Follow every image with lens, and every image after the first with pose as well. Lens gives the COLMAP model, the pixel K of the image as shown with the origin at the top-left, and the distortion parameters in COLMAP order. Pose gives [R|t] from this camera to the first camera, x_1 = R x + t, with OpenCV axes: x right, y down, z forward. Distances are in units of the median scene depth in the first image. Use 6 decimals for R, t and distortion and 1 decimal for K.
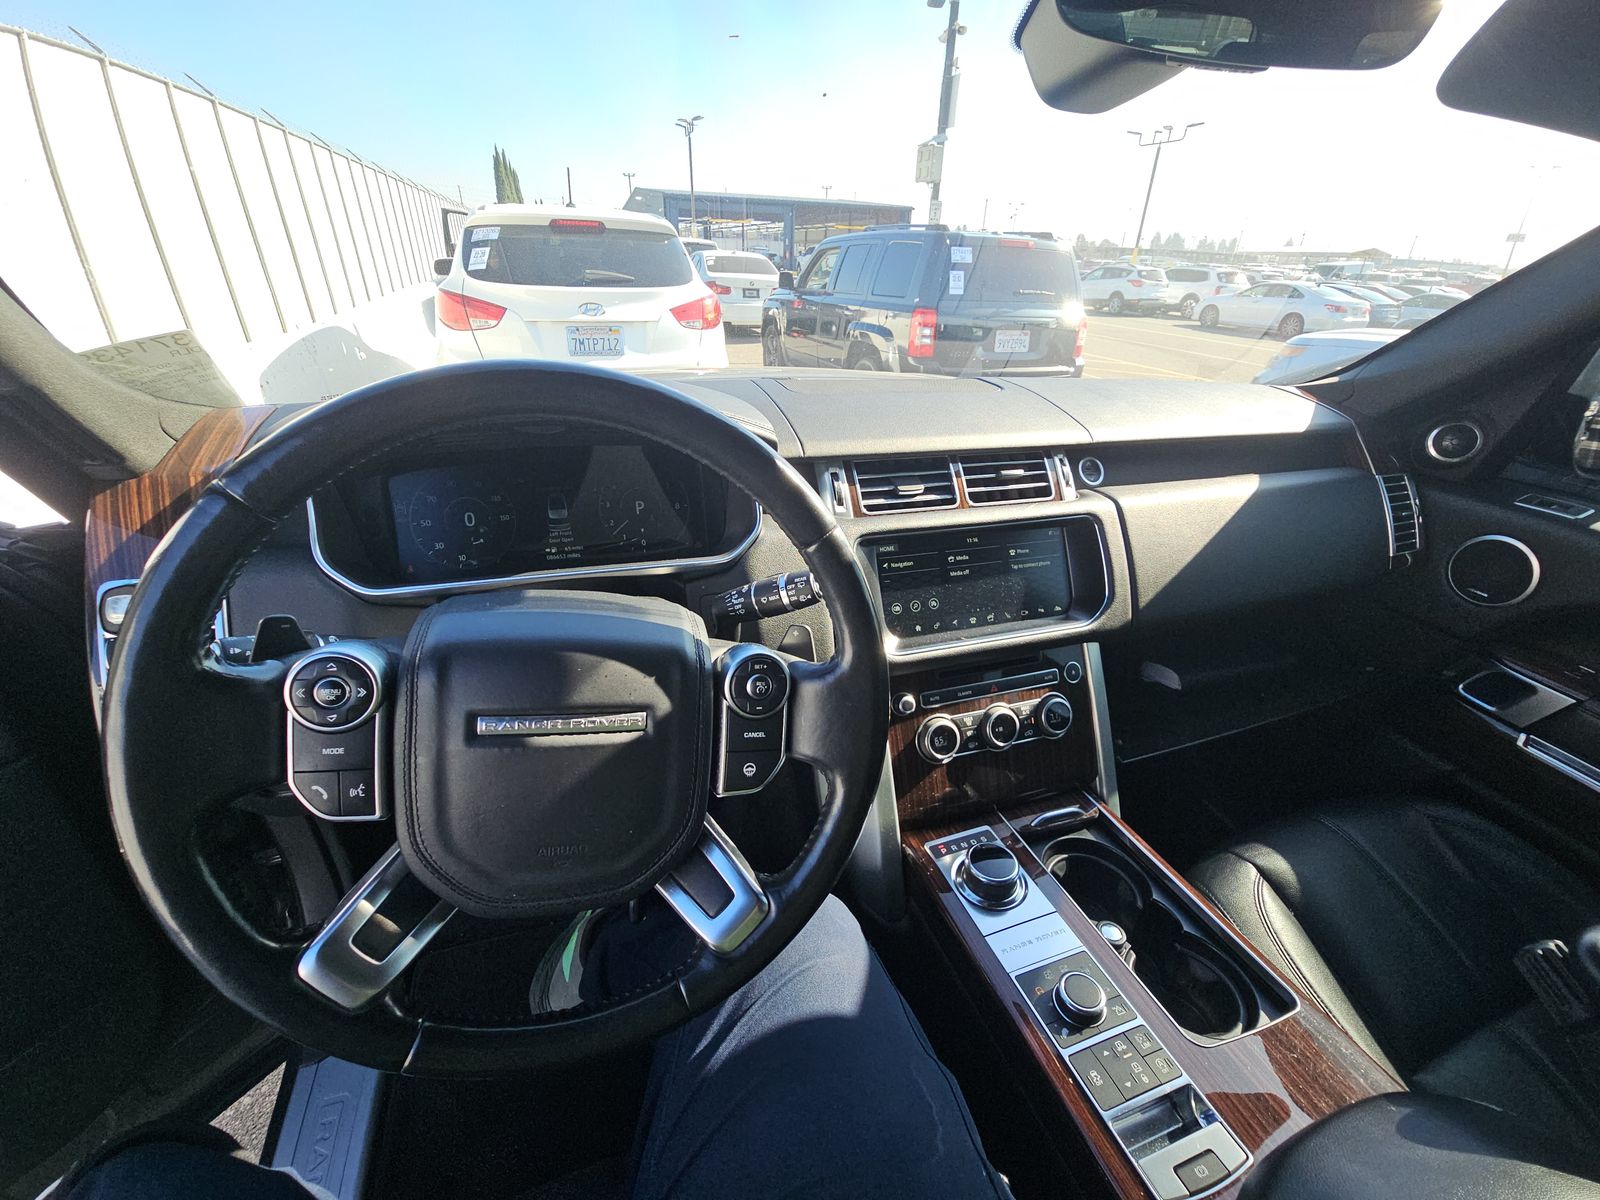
lens RADIAL K [[639.3, 0, 794.4], [0, 639.3, 601.6], [0, 0, 1]] dist [0.001373, -0.003068]
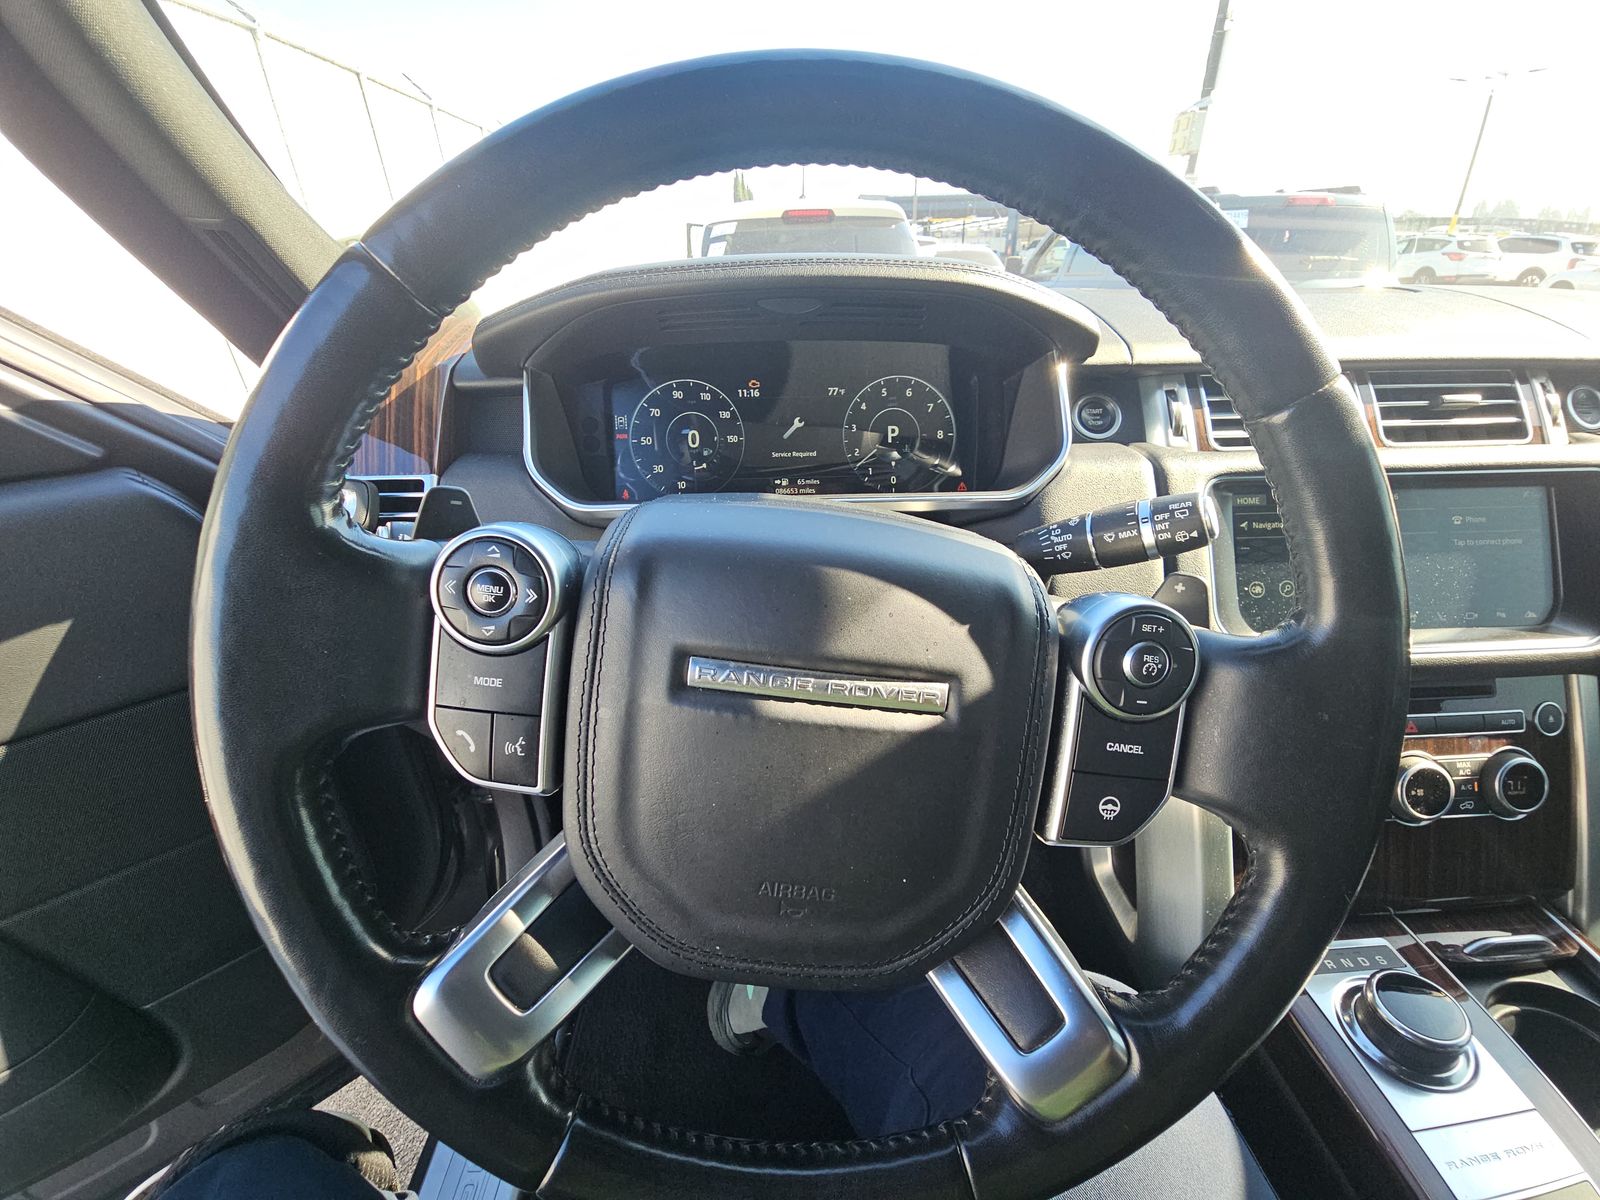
lens RADIAL K [[639.3, 0, 802.2], [0, 639.3, 598.3], [0, 0, 1]] dist [0.001373, -0.003068]
pose [[0.957584, 0.081464, -0.276398, -0.189698], [-0.083412, 0.996504, 0.004725, 0.095189], [0.275817, 0.018530, 0.961032, 0.366675]]
